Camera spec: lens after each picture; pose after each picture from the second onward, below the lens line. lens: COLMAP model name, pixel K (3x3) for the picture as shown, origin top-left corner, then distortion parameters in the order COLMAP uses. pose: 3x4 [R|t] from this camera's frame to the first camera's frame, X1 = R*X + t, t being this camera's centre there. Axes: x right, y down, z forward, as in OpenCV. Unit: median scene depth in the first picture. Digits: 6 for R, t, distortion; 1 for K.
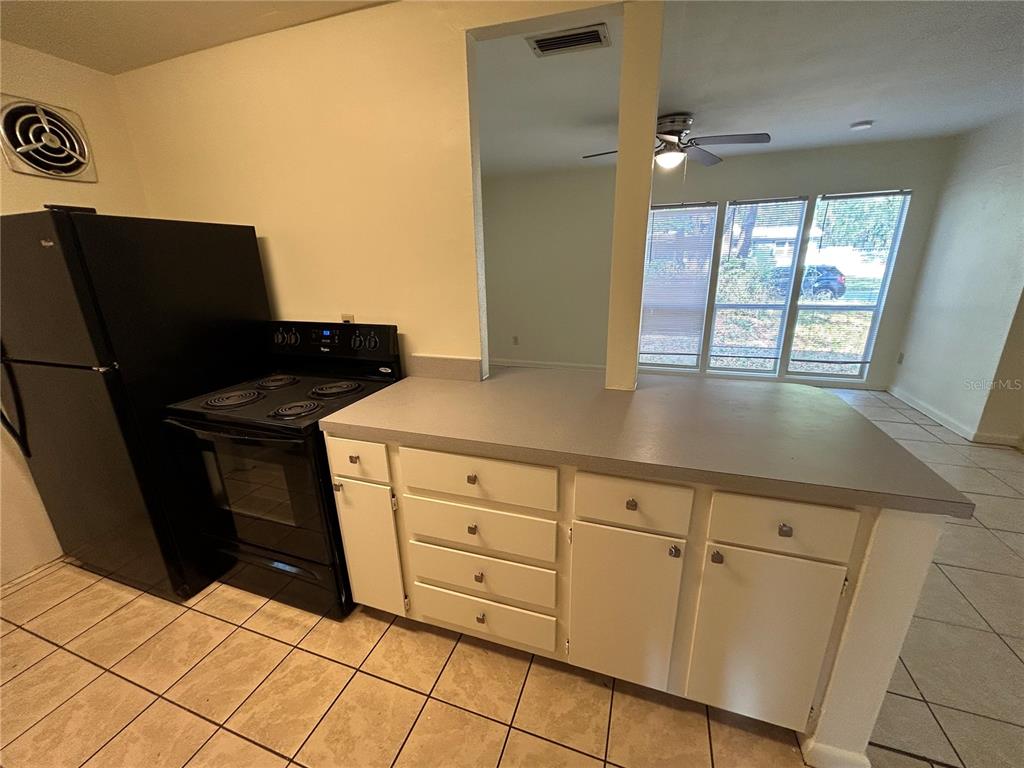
lens RADIAL K [[409.7, 0, 514.3], [0, 409.7, 384.0], [0, 0, 1]] dist [-0.000153, -0.000139]
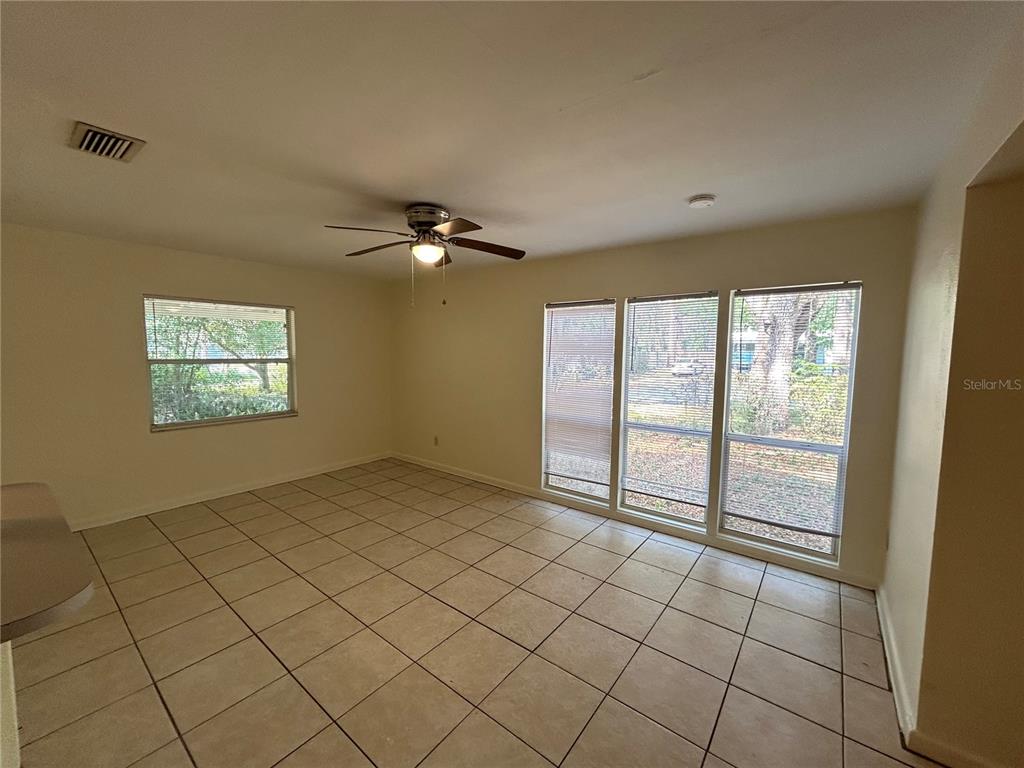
lens RADIAL K [[409.7, 0, 514.1], [0, 409.7, 387.3], [0, 0, 1]] dist [-0.000153, -0.000139]
pose [[0.948753, 0.063247, -0.309626, 0.771672], [-0.125466, 0.974627, -0.185366, -0.131474], [0.290046, 0.214714, 0.932615, 0.296865]]
